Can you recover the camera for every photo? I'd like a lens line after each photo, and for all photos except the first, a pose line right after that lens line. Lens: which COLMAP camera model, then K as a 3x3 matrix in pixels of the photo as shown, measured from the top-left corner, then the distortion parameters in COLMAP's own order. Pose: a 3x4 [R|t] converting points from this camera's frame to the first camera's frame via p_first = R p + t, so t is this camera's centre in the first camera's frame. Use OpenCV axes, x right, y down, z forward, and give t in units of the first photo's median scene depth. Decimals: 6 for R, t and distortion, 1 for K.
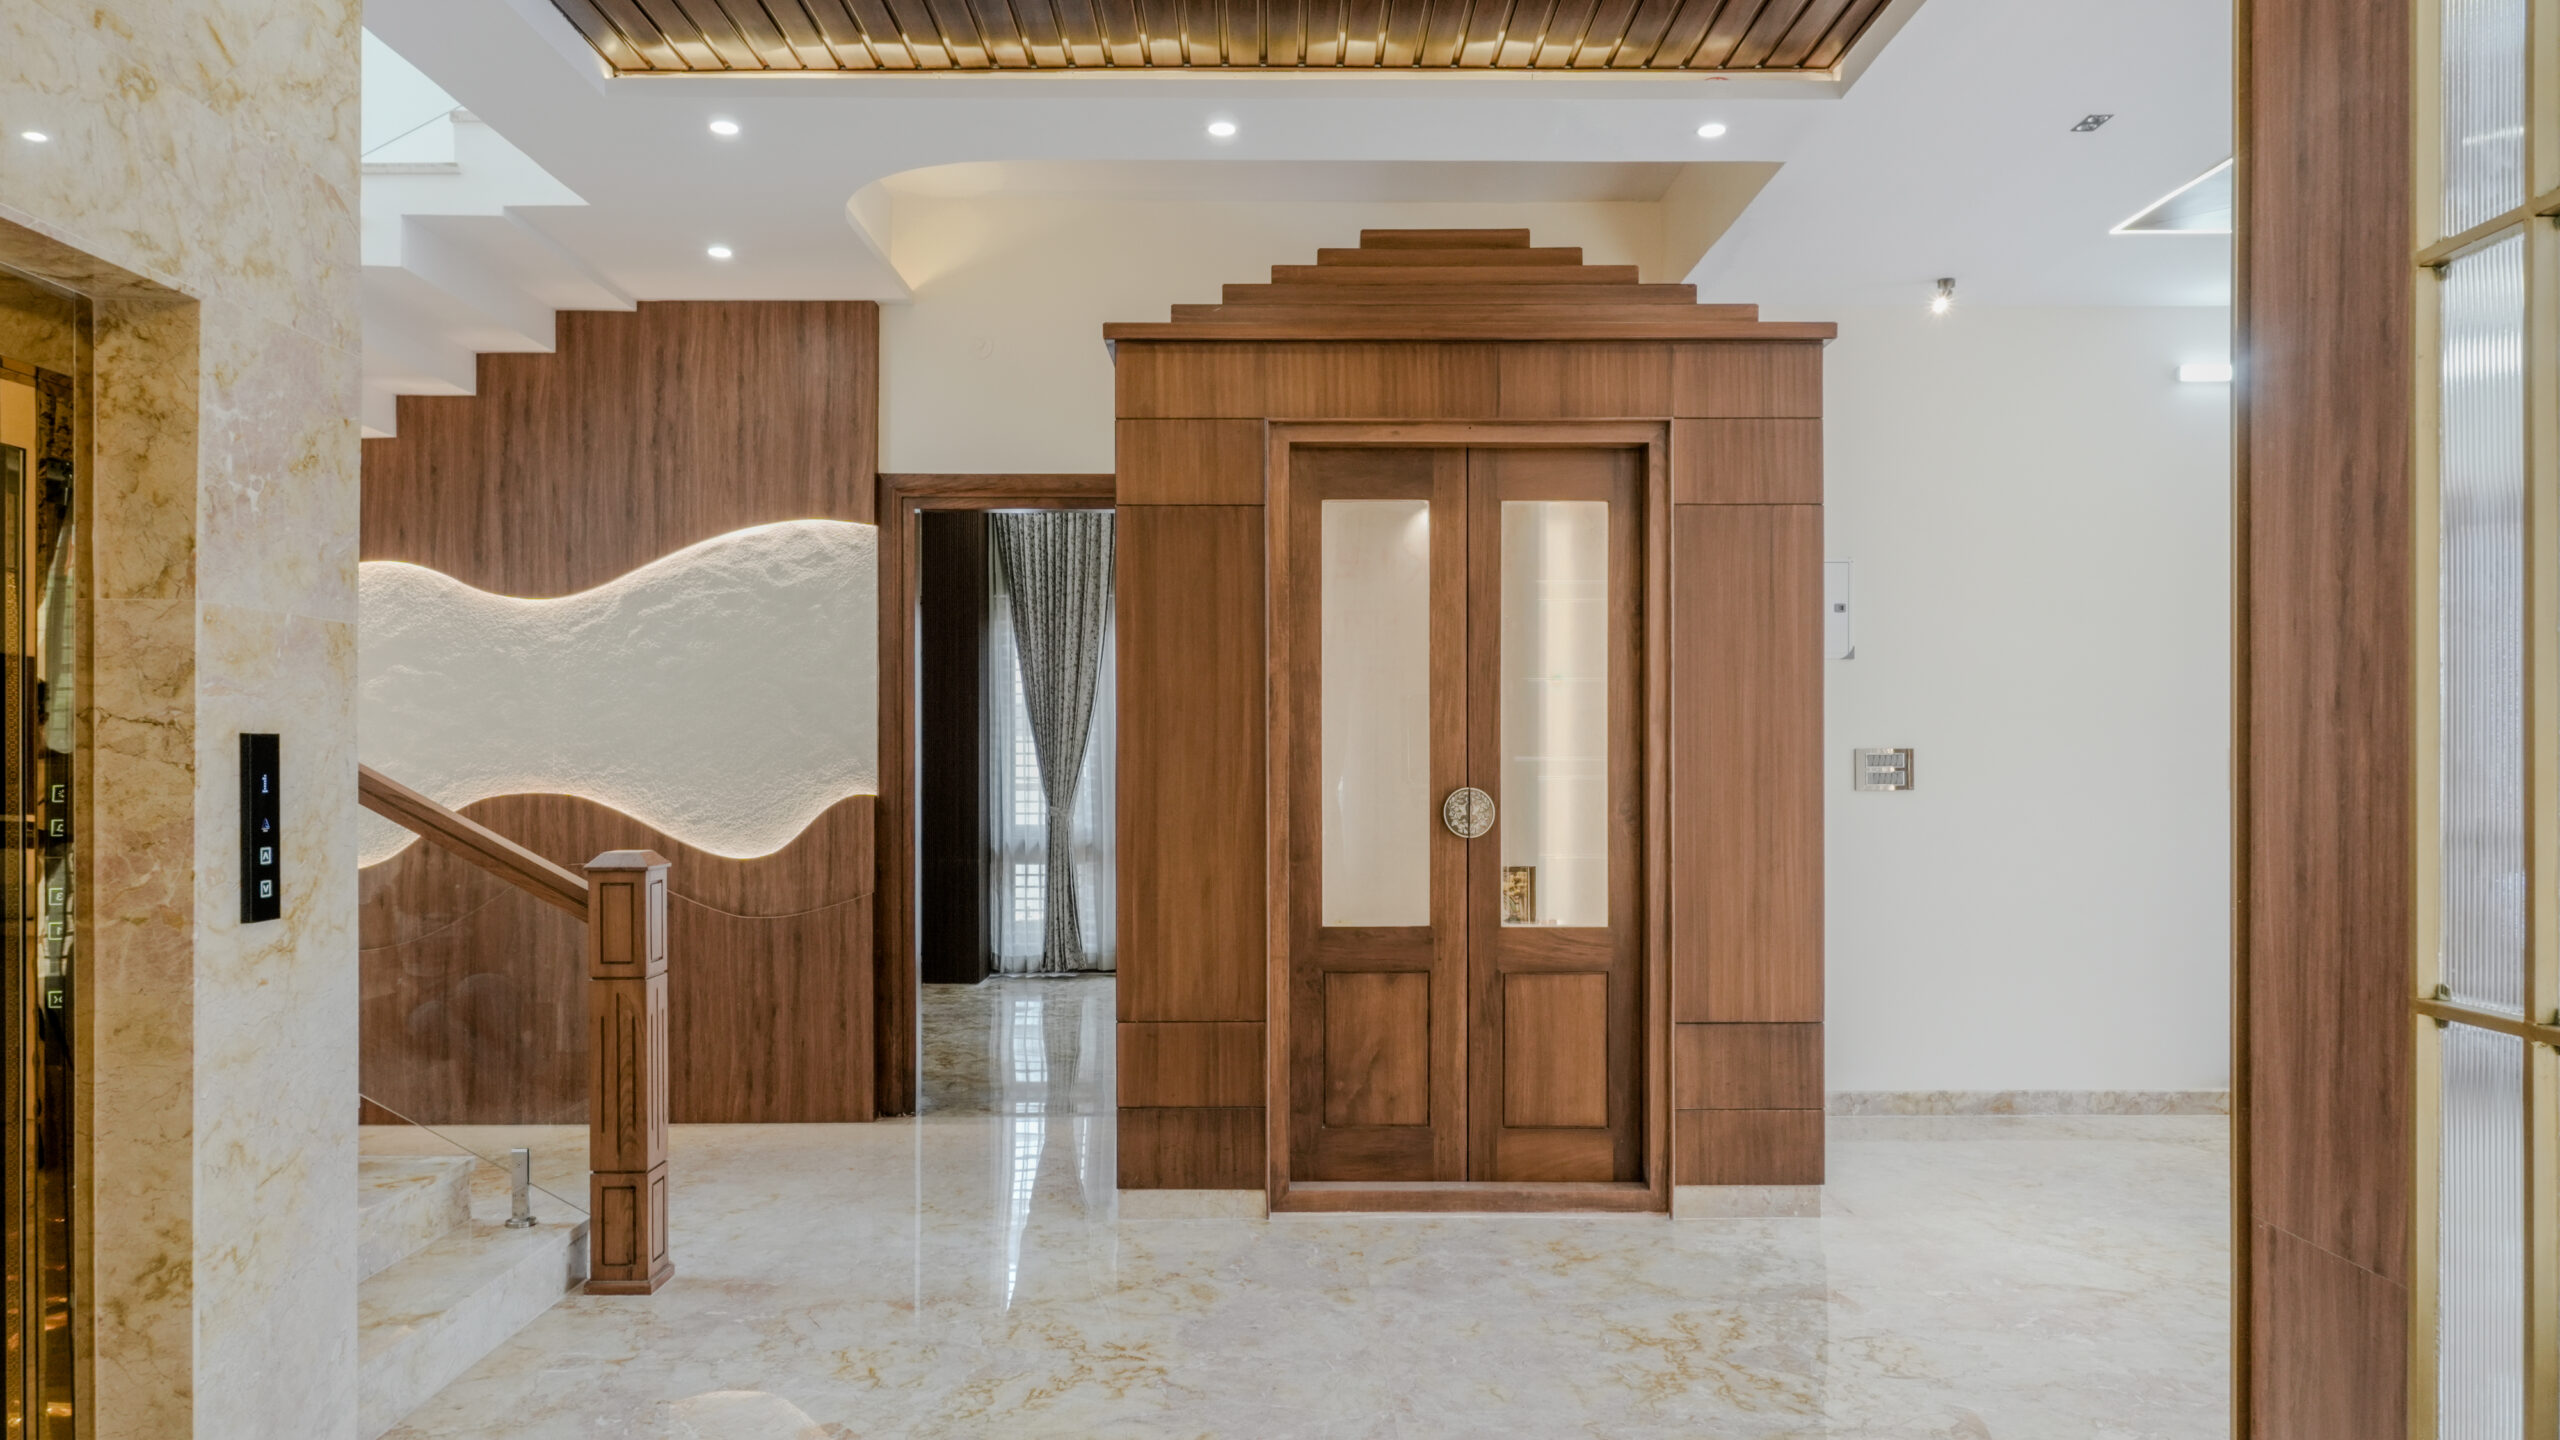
lens RADIAL K [[1758.7, 0, 1300.4], [0, 1758.7, 751.8], [0, 0, 1]] dist [0.001596, 0.005176]
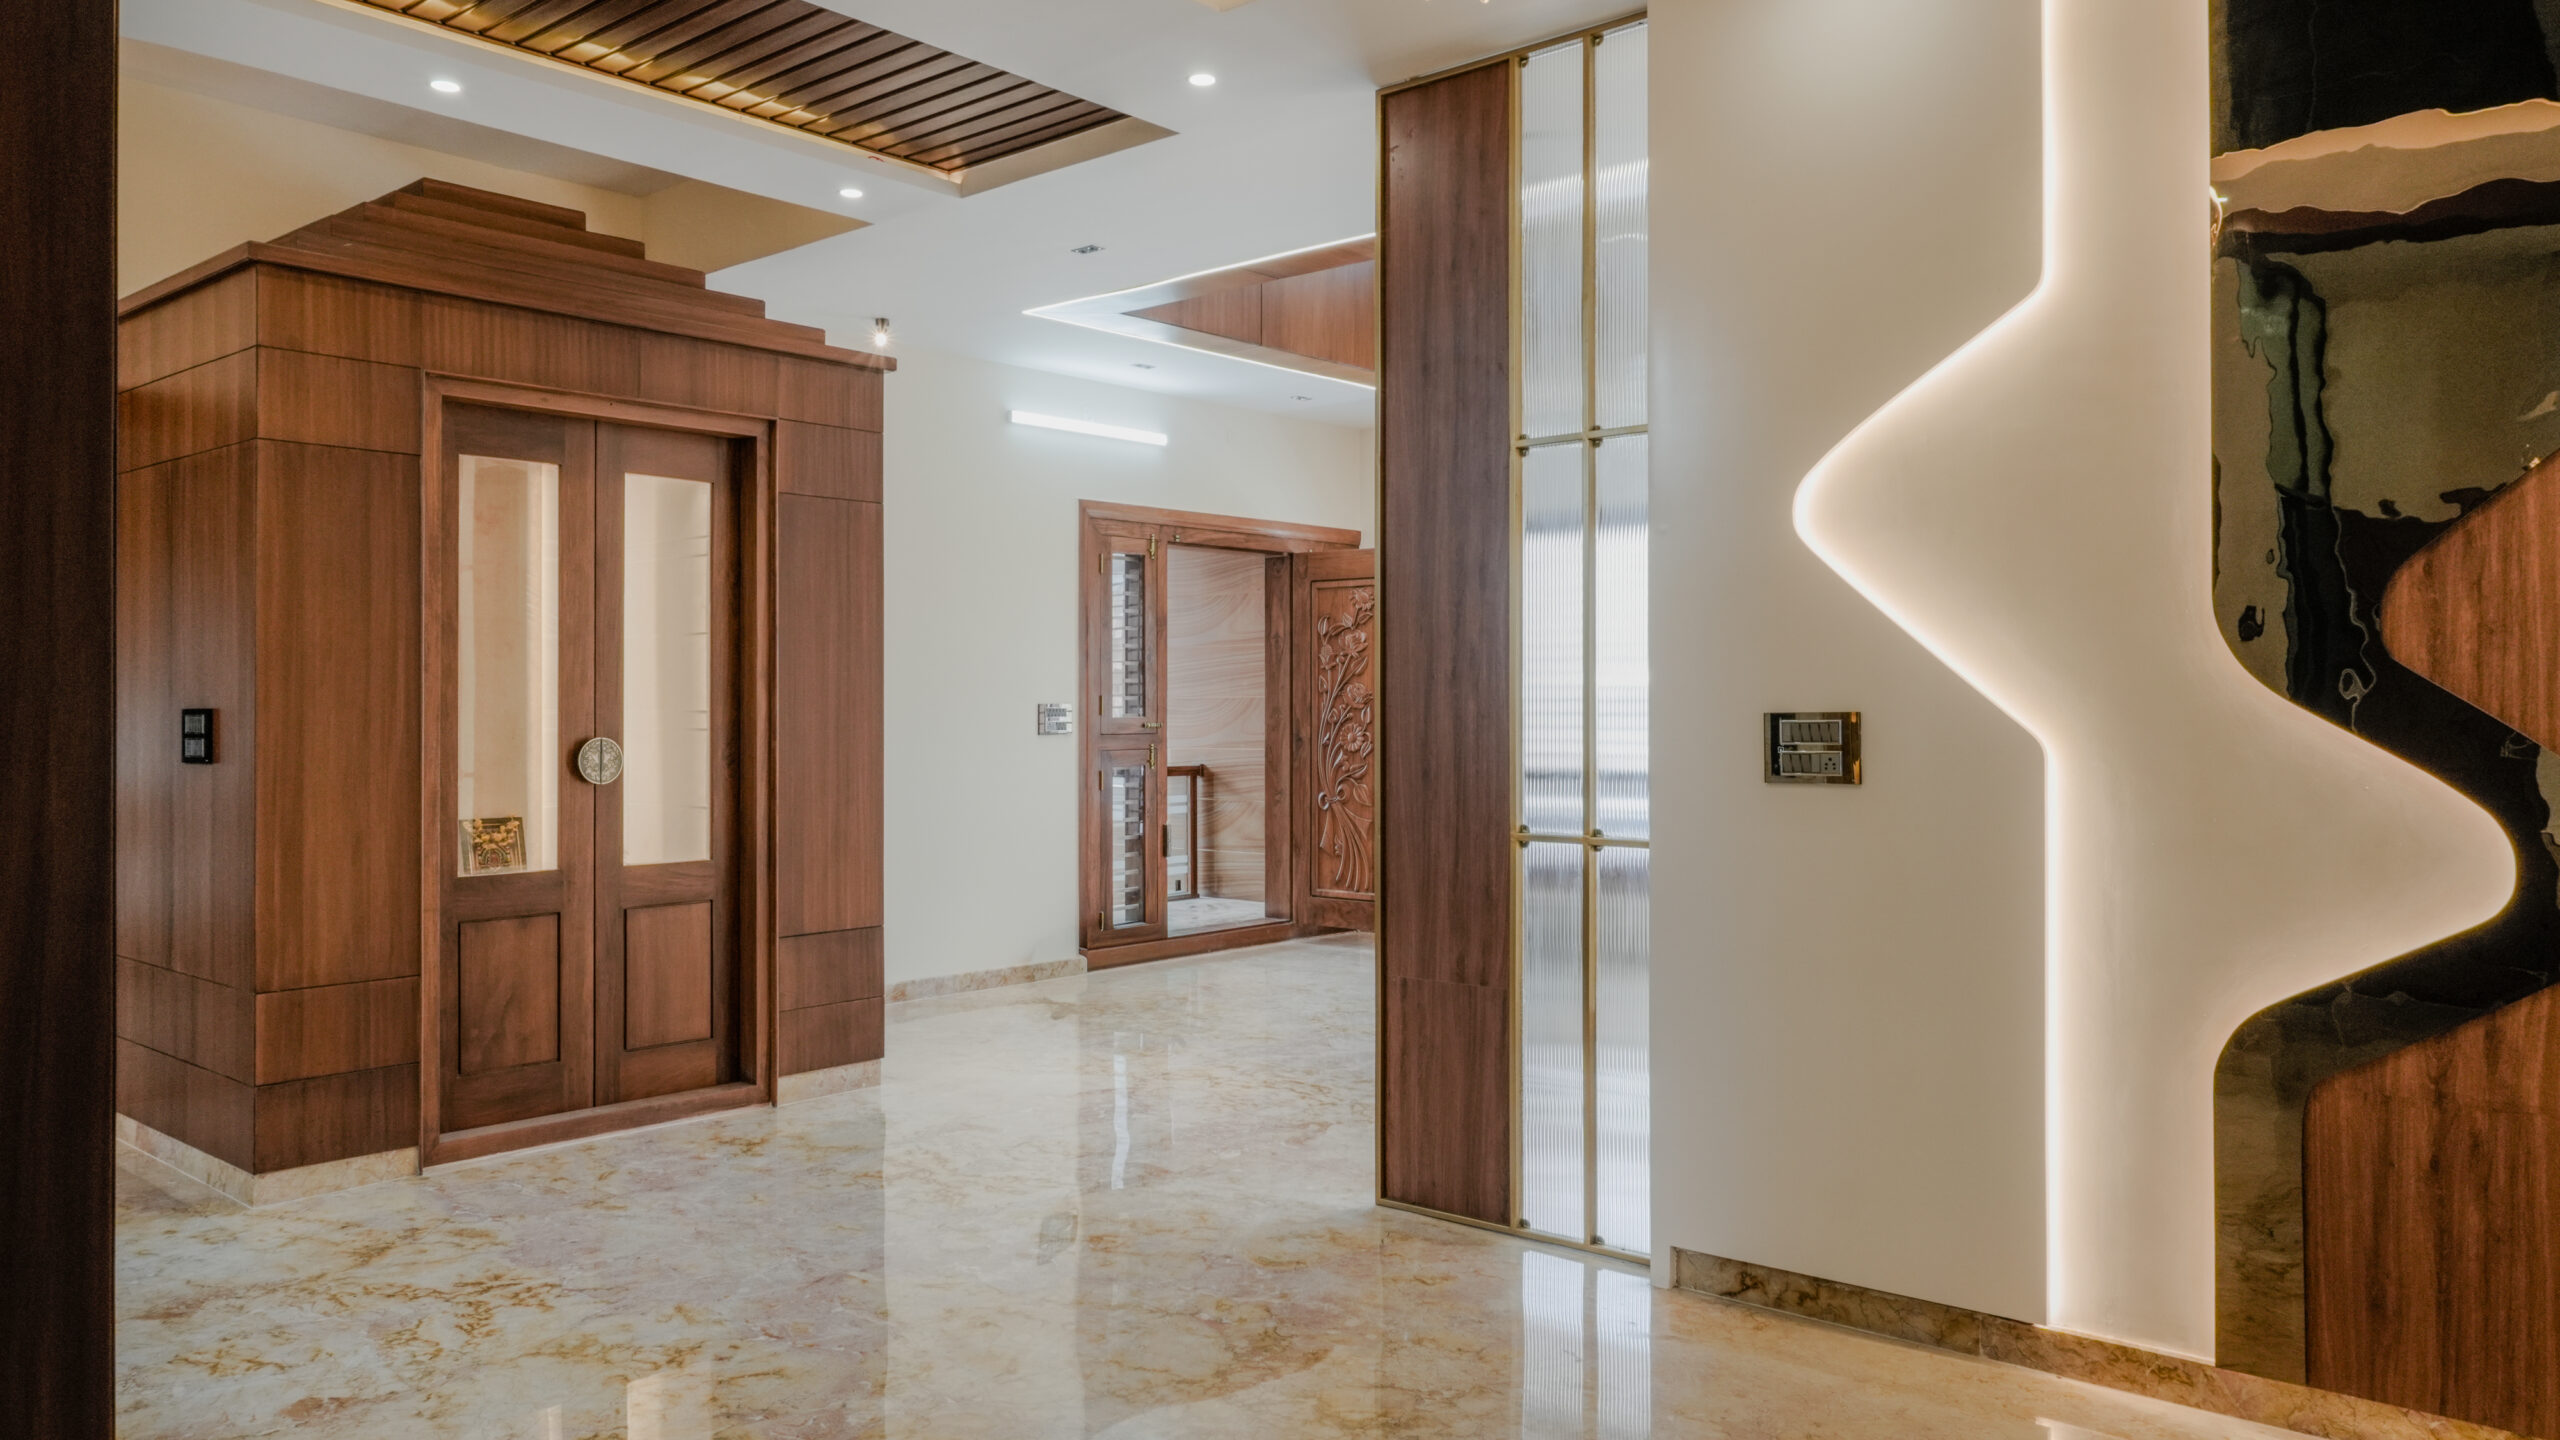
lens RADIAL K [[1758.7, 0, 1345.1], [0, 1758.7, 692.8], [0, 0, 1]] dist [0.001596, 0.005176]
pose [[0.646590, 0.007326, 0.762802, -0.435577], [0.000258, 0.999952, -0.009823, 0.003811], [-0.762837, 0.006549, 0.646557, -0.040444]]
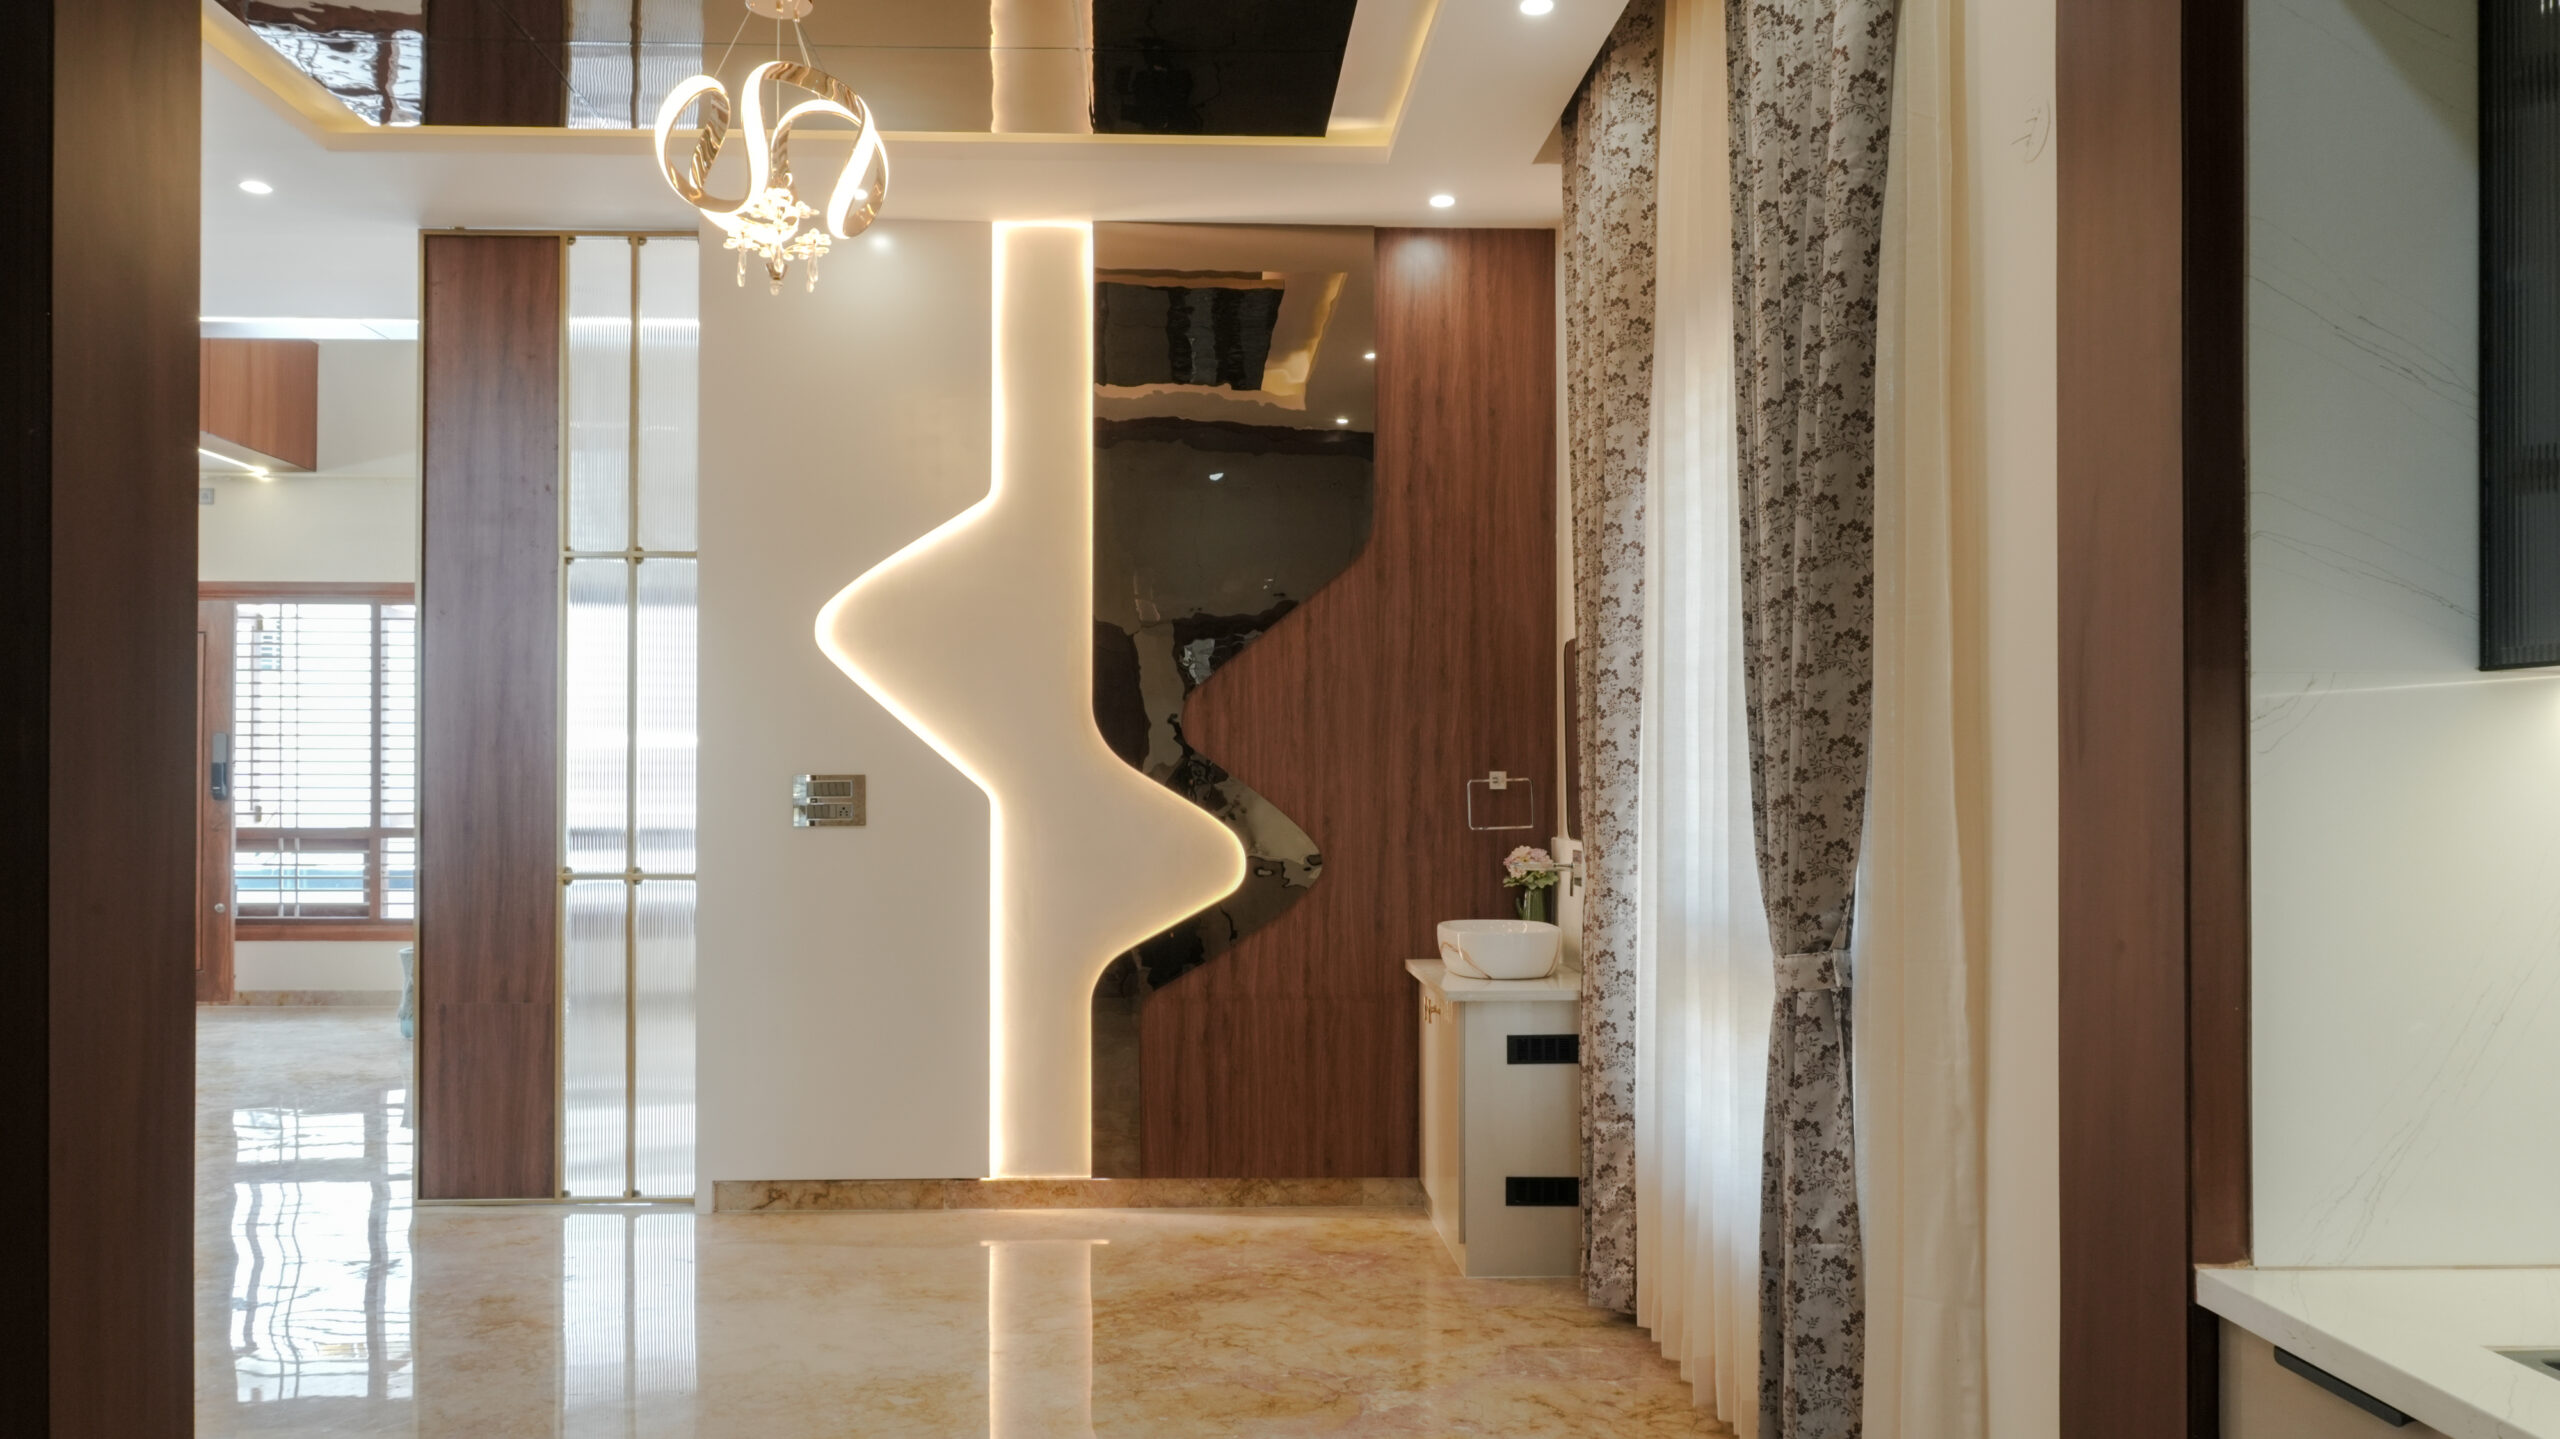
lens RADIAL K [[1758.7, 0, 1273.2], [0, 1758.7, 733.3], [0, 0, 1]] dist [0.001596, 0.005176]
pose [[-0.047264, 0.016219, 0.998751, -0.806176], [-0.001845, 0.999865, -0.016324, -0.003662], [-0.998881, -0.002614, -0.047228, 0.083138]]
